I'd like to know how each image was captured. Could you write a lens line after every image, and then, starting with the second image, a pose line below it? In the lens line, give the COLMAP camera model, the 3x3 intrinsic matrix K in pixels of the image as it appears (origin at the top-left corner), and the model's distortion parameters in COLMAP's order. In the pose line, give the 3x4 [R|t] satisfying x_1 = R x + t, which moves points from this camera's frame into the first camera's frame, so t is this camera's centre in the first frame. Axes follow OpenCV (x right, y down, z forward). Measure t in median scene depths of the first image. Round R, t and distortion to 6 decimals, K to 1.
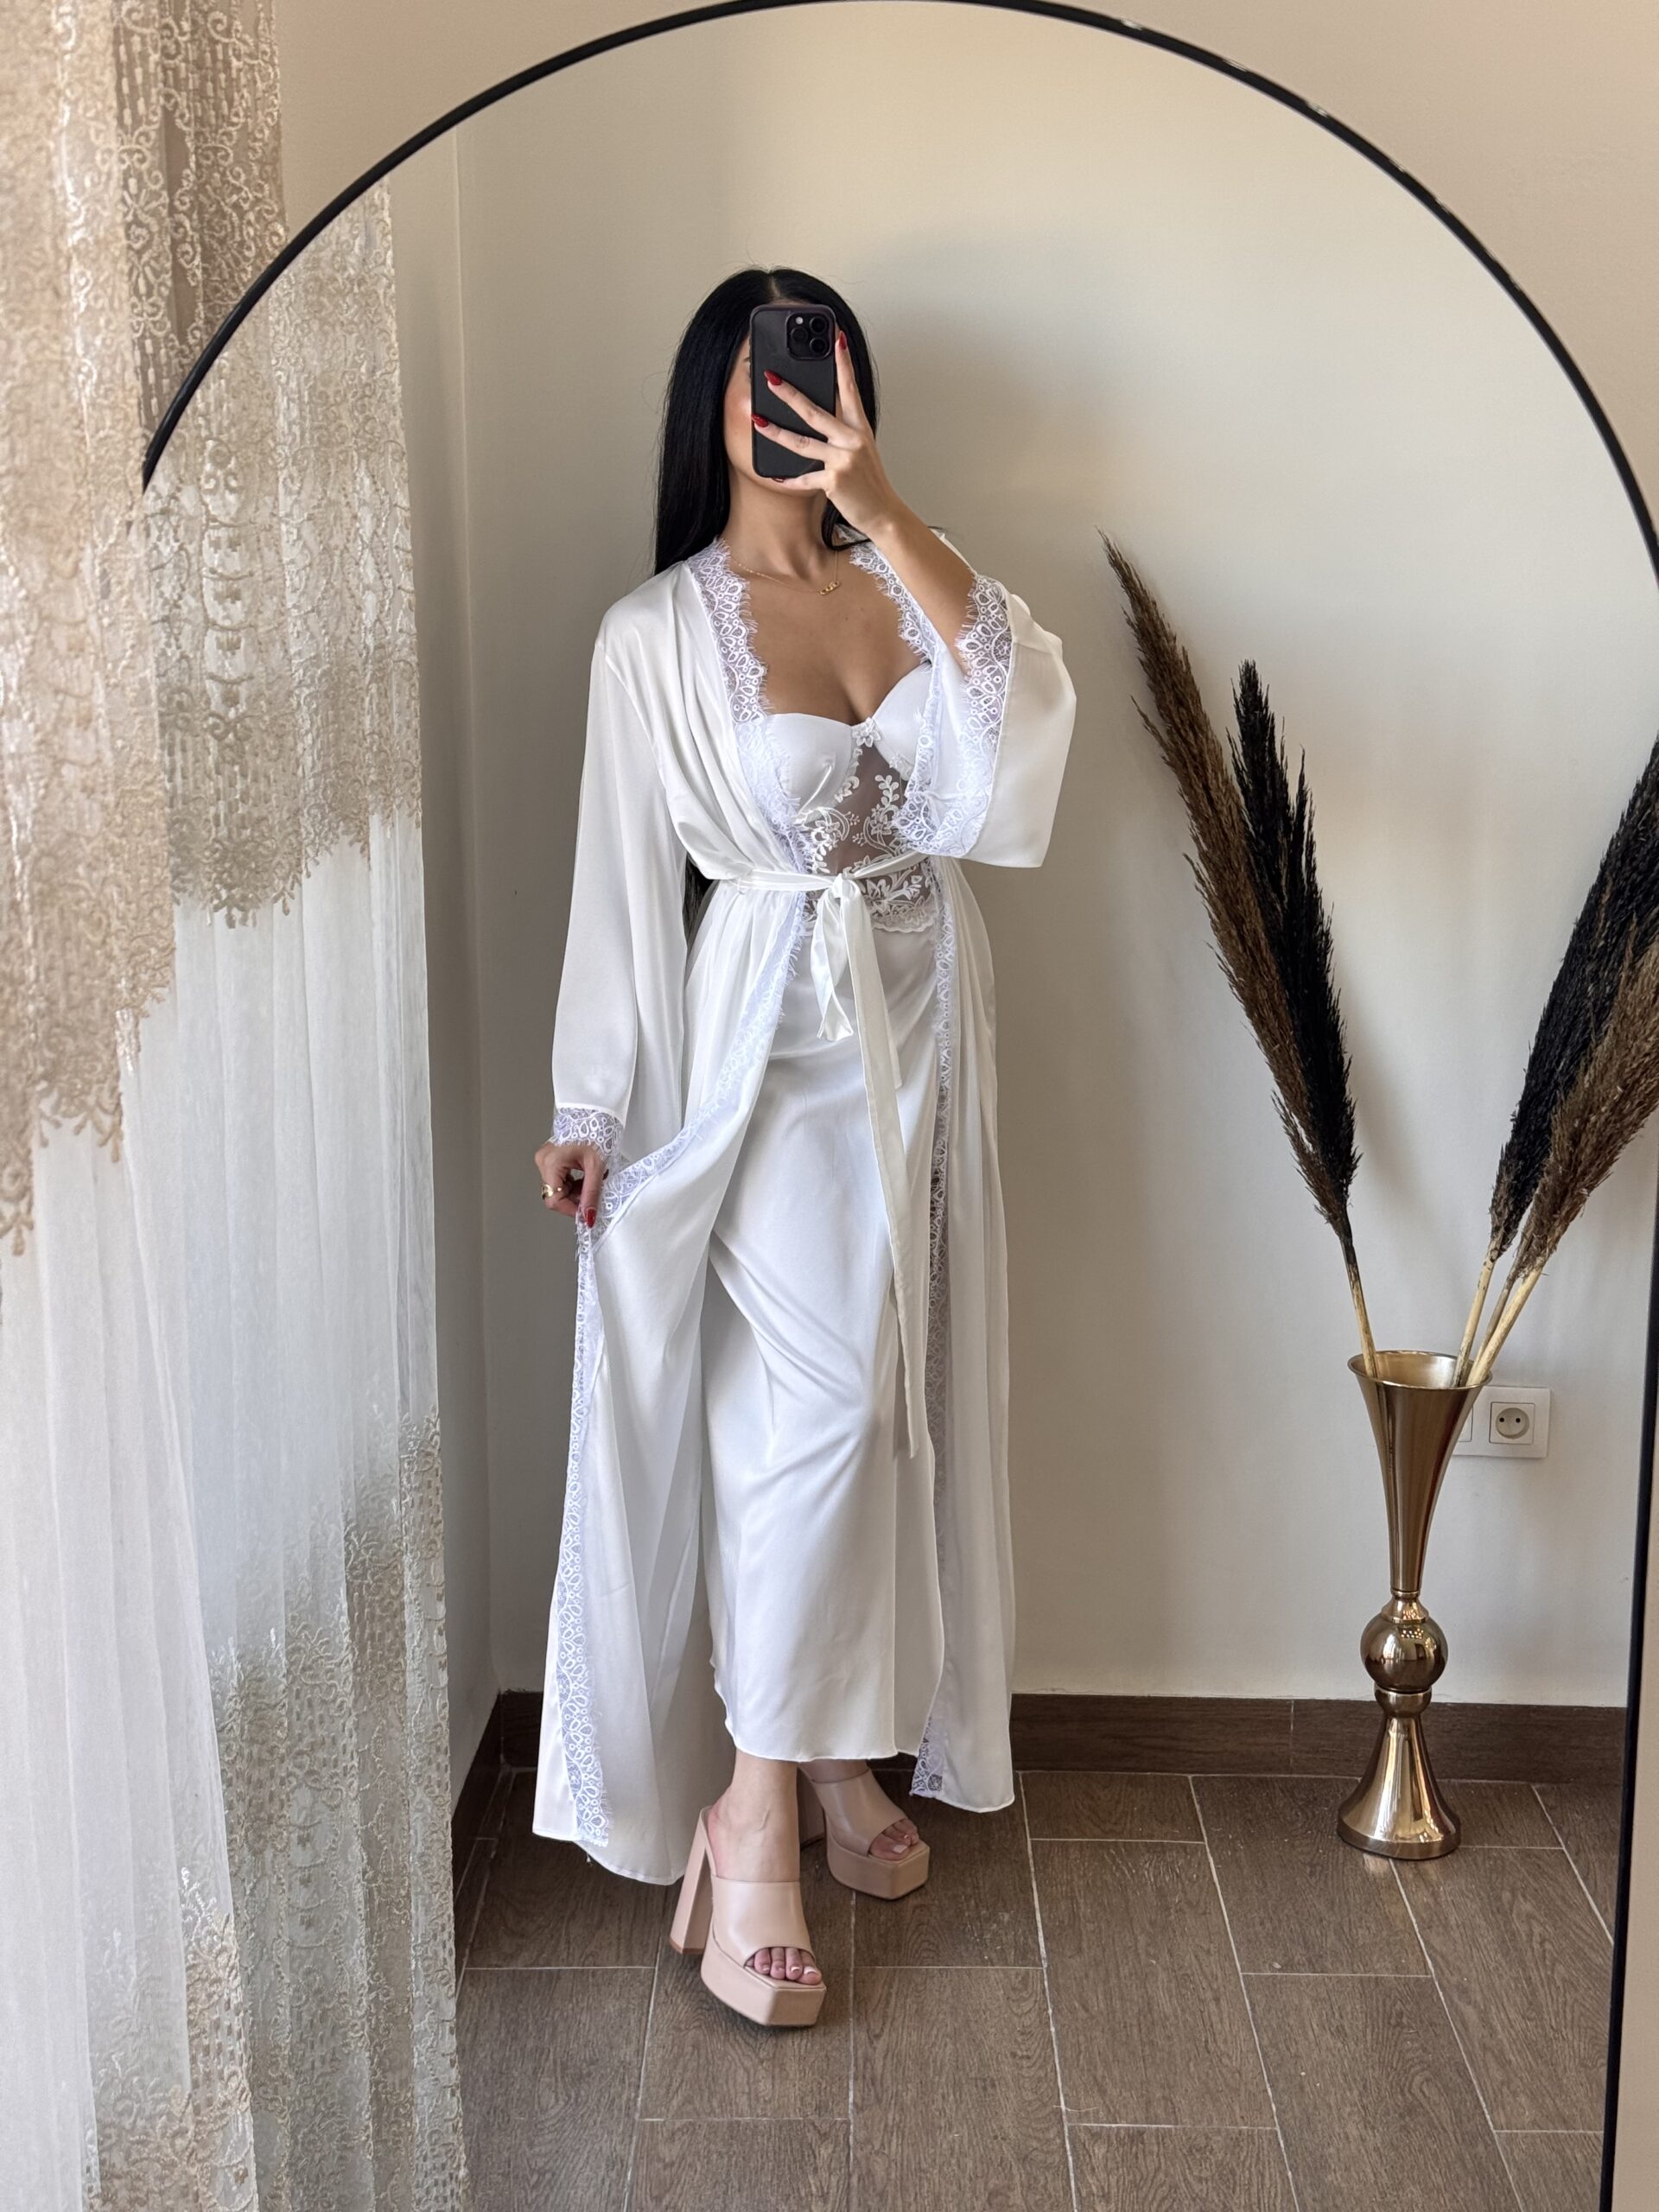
lens RADIAL K [[2967.0, 0, 819.4], [0, 2967.0, 1094.3], [0, 0, 1]] dist [0.070943, 0.000000]
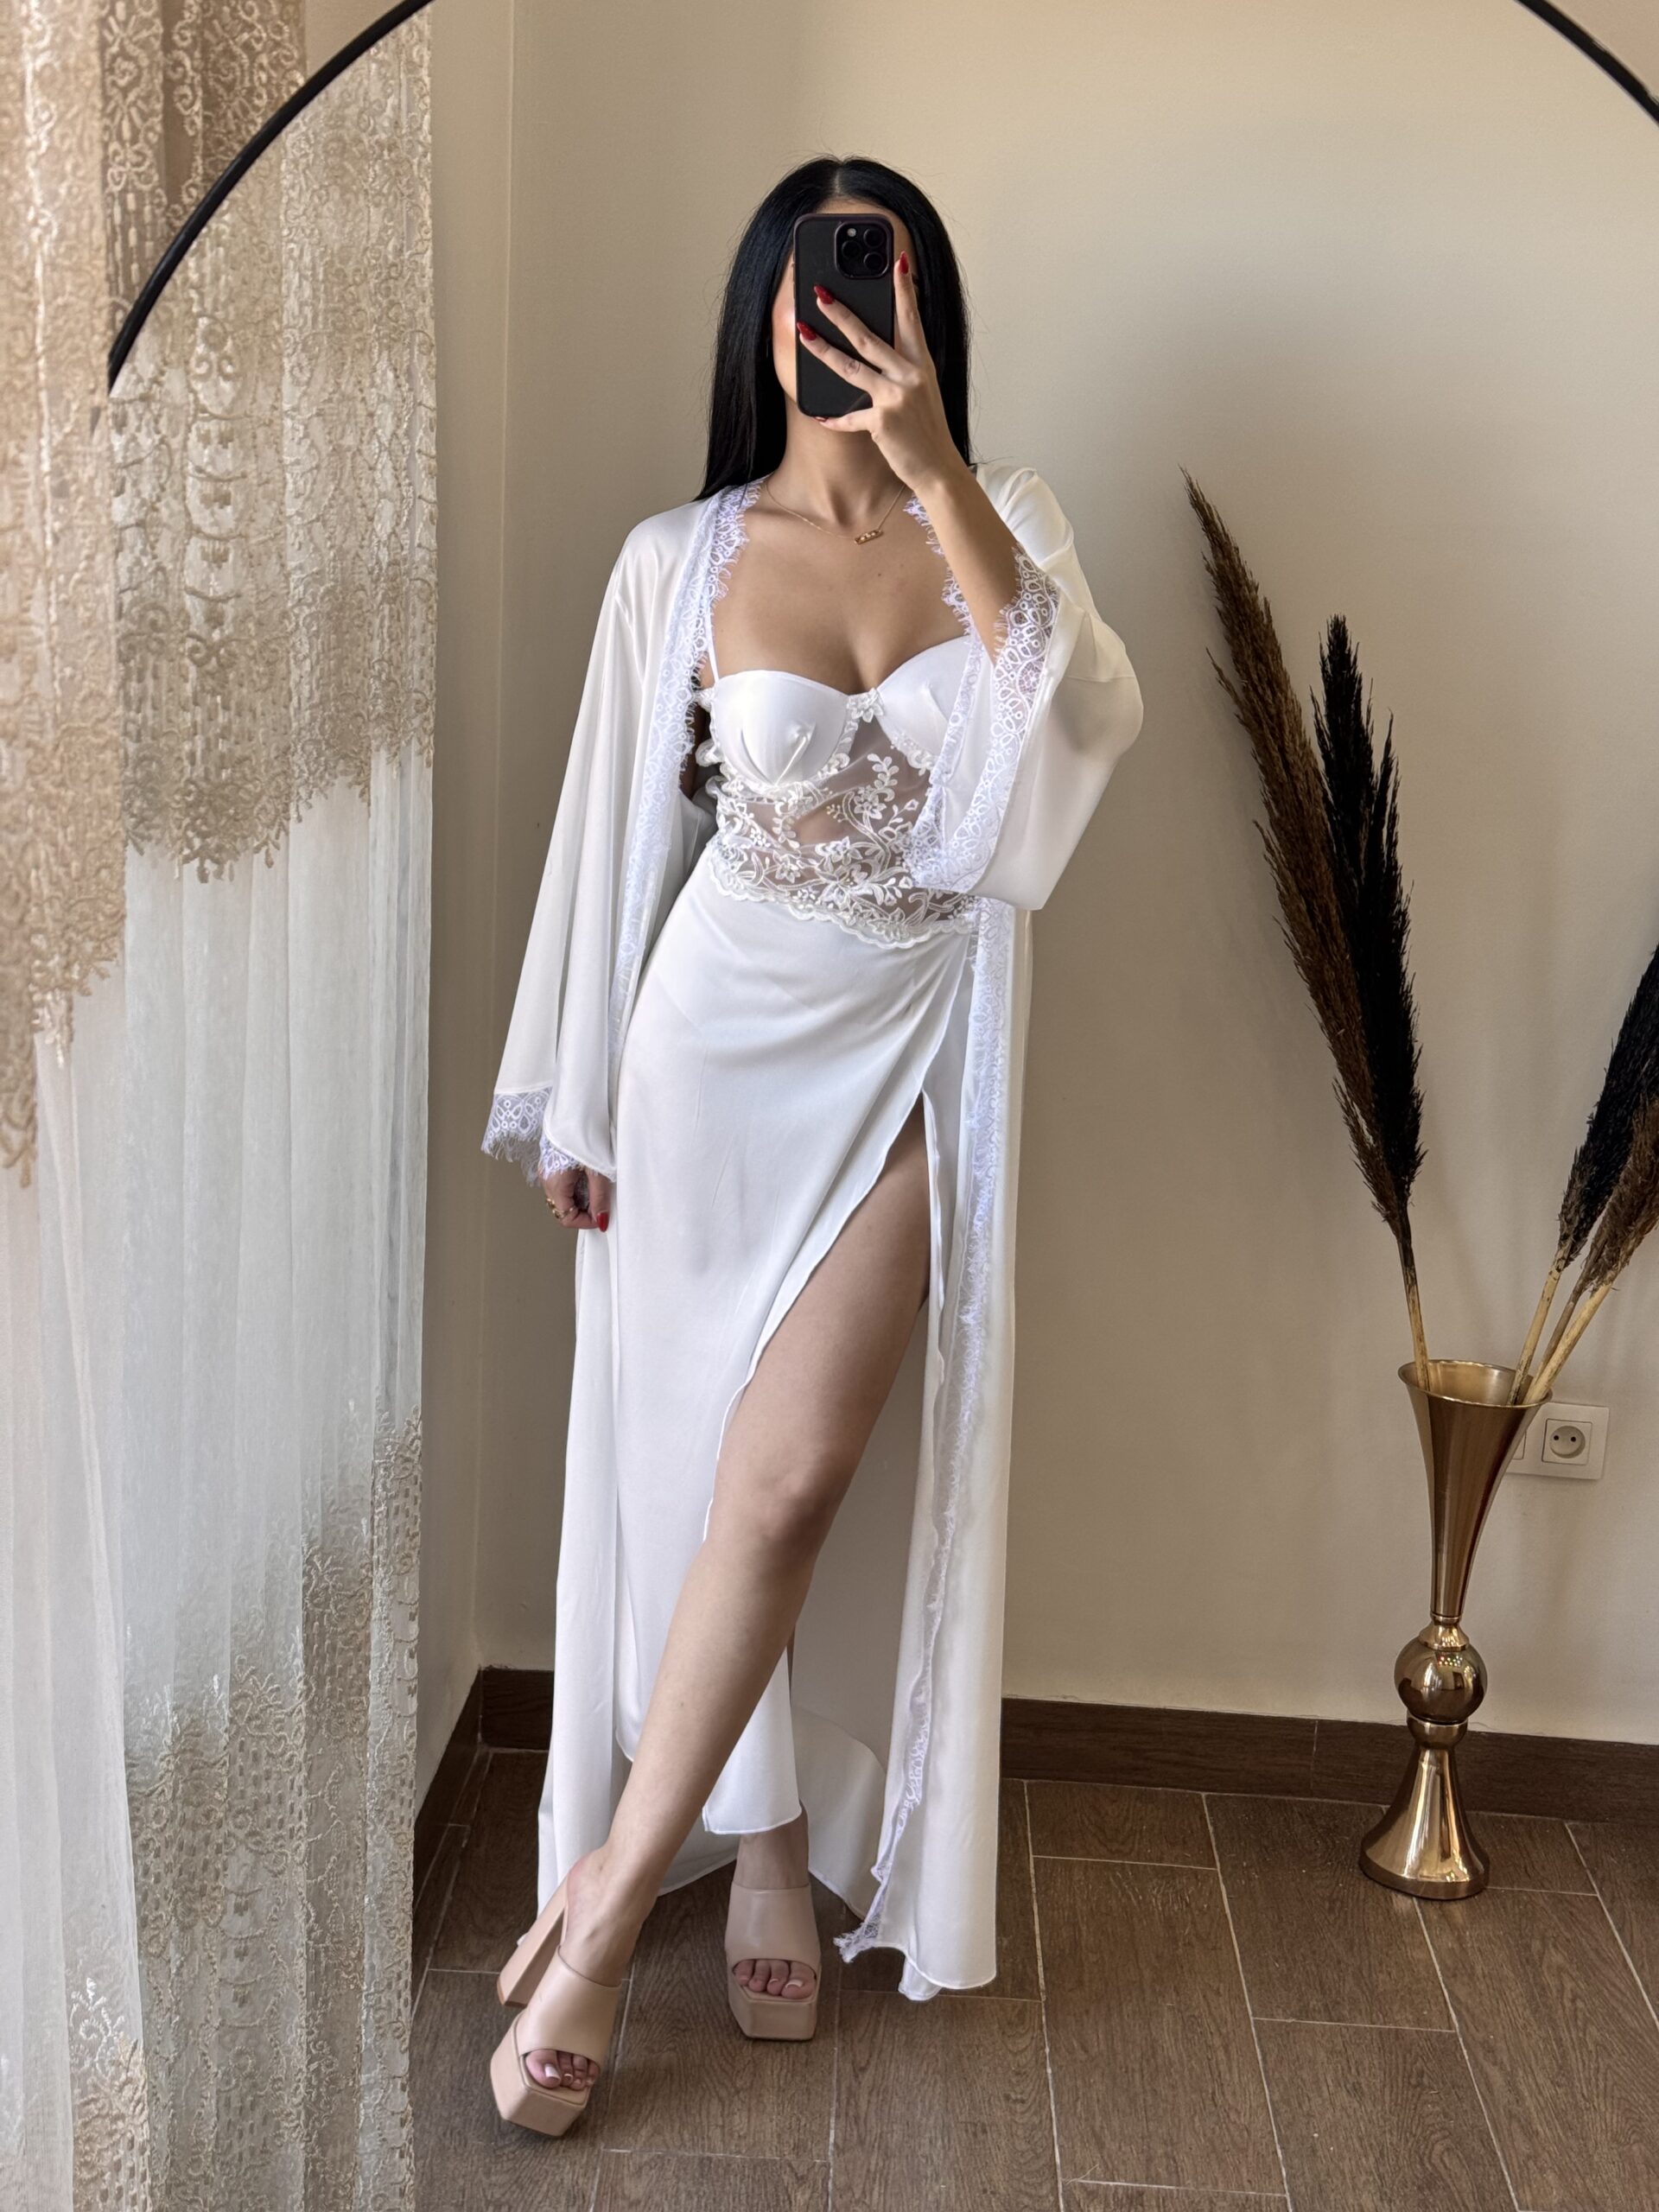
lens RADIAL K [[2967.0, 0, 825.1], [0, 2967.0, 1081.2], [0, 0, 1]] dist [0.070943, 0.000000]
pose [[0.998685, 0.051201, -0.002692, -0.005413], [-0.051129, 0.998445, 0.022233, -0.013501], [0.003826, -0.022066, 0.999749, 0.065821]]
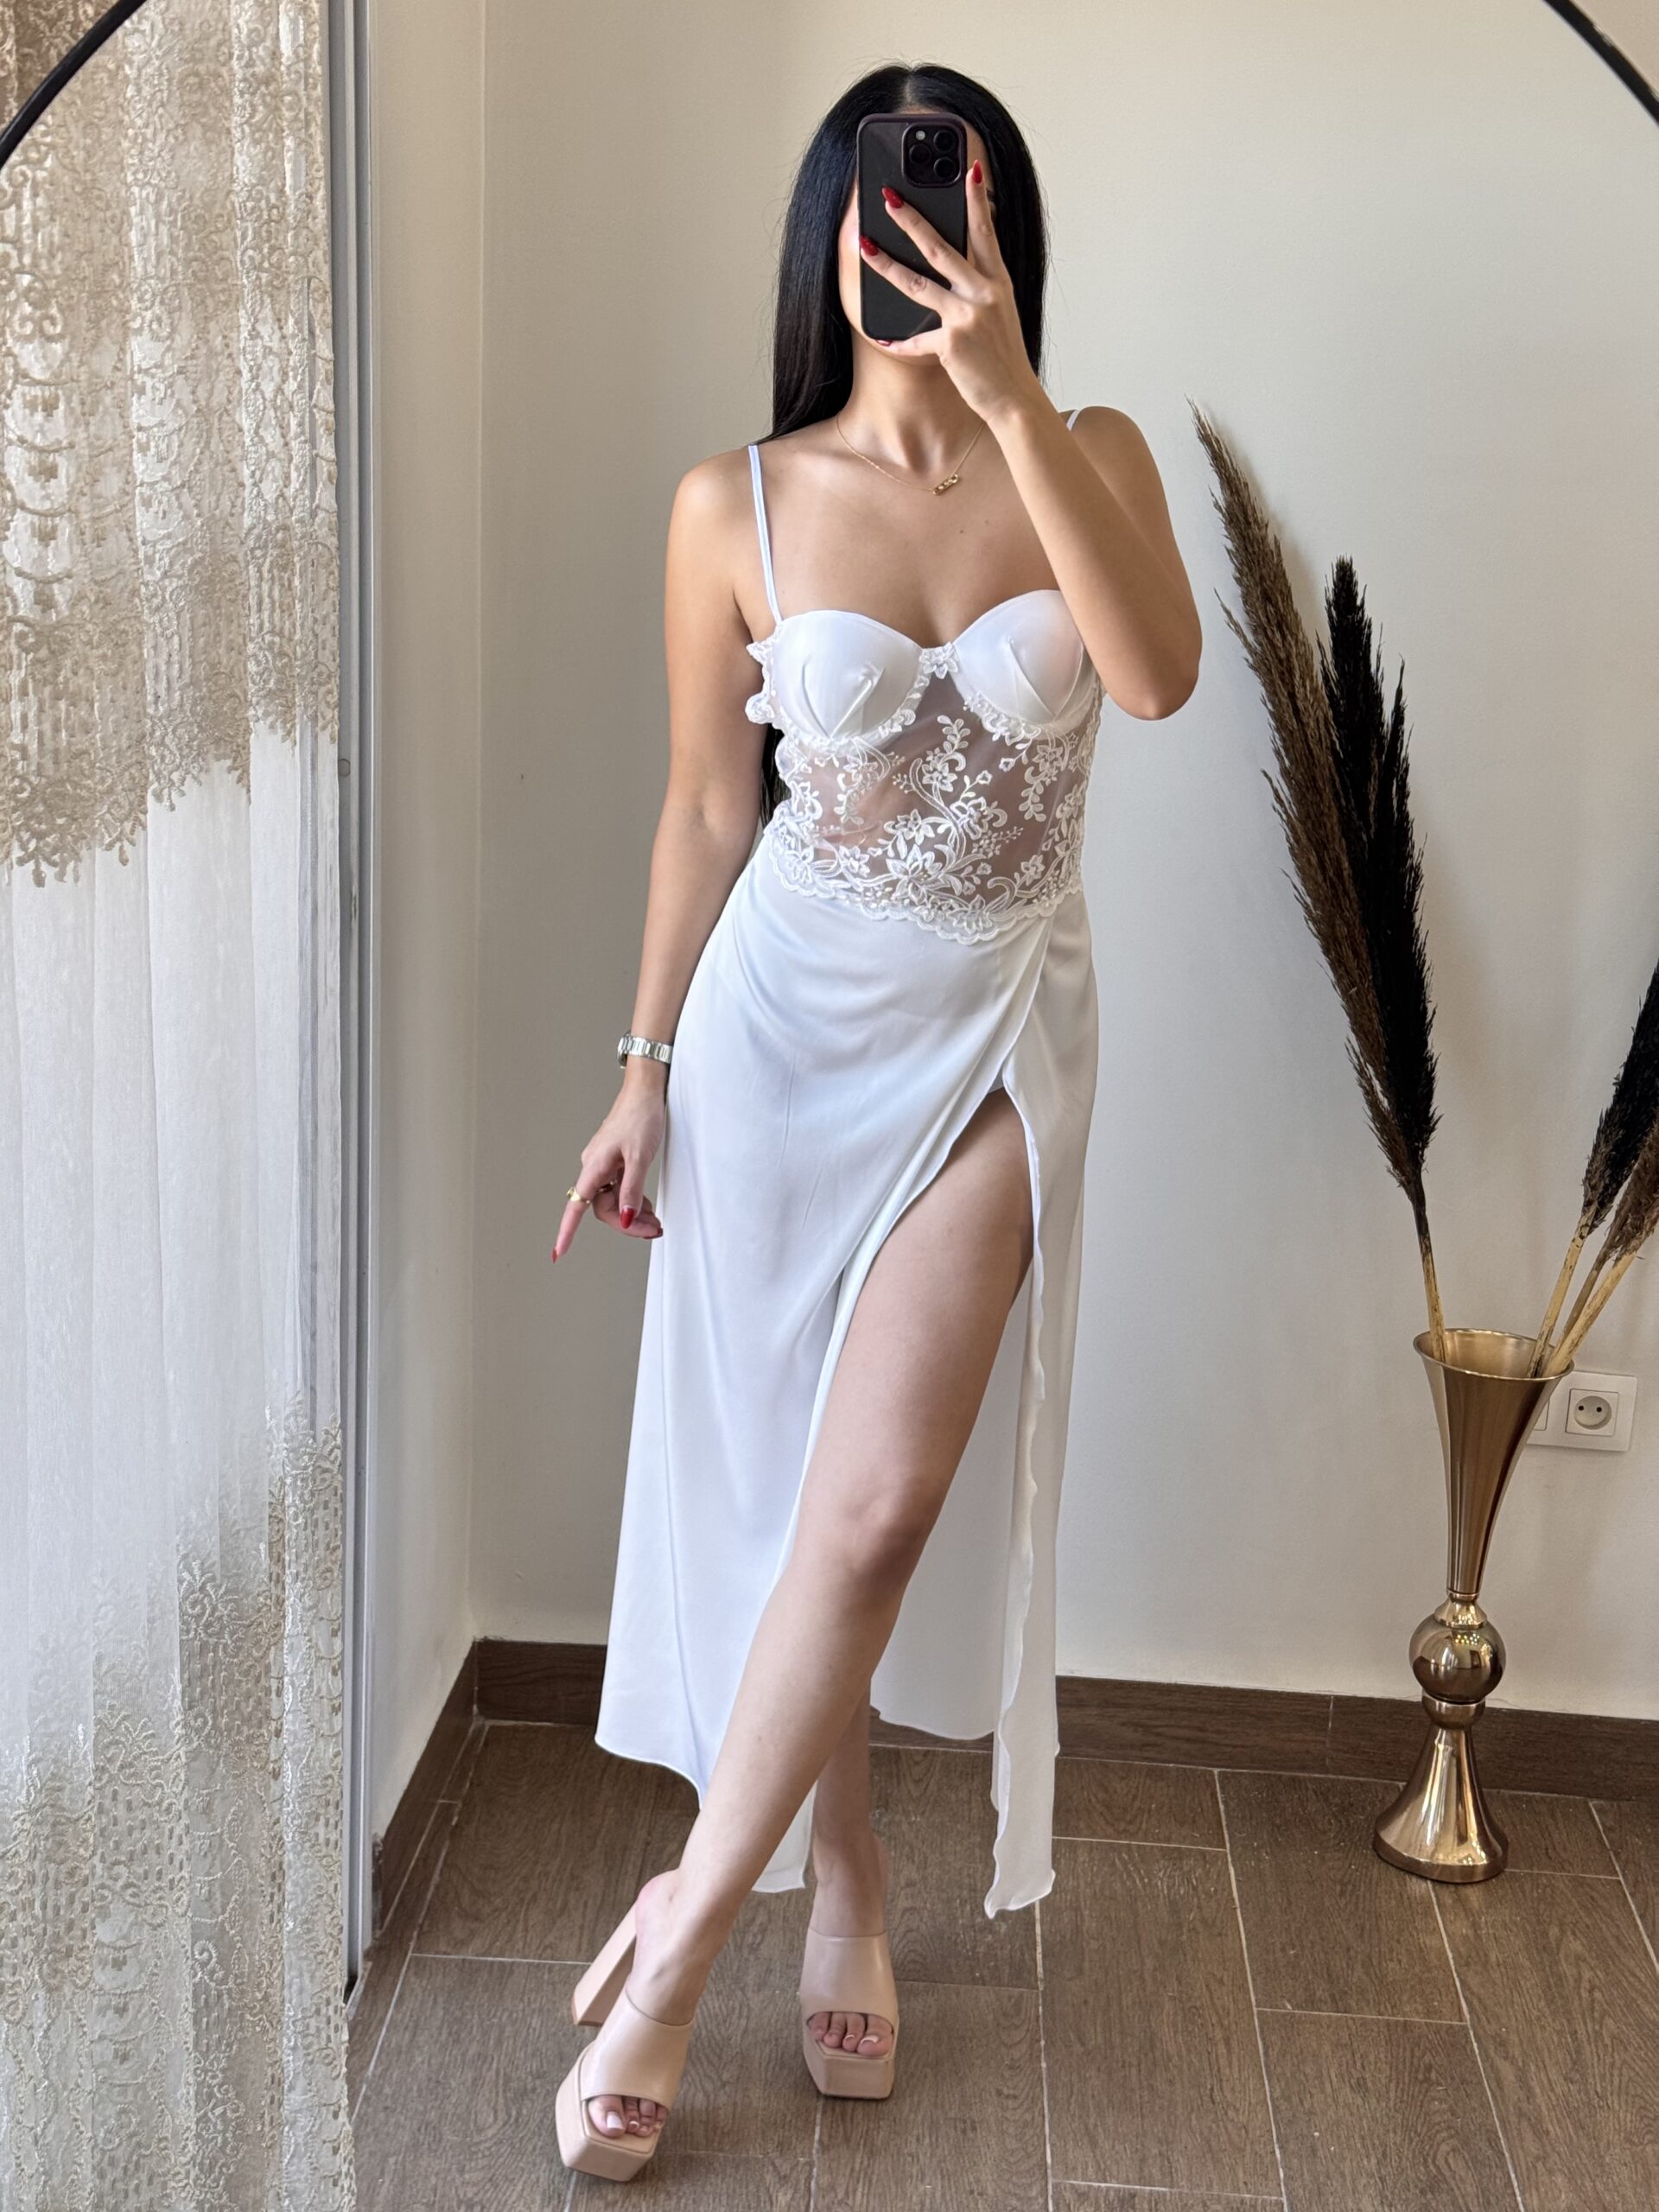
lens RADIAL K [[2967.0, 0, 816.2], [0, 2967.0, 1104.0], [0, 0, 1]] dist [0.070943, 0.000000]
pose [[0.998421, 0.048145, -0.028944, 0.019955], [-0.046409, 0.997242, 0.057911, -0.027391], [0.031653, -0.056476, 0.997902, 0.099772]]
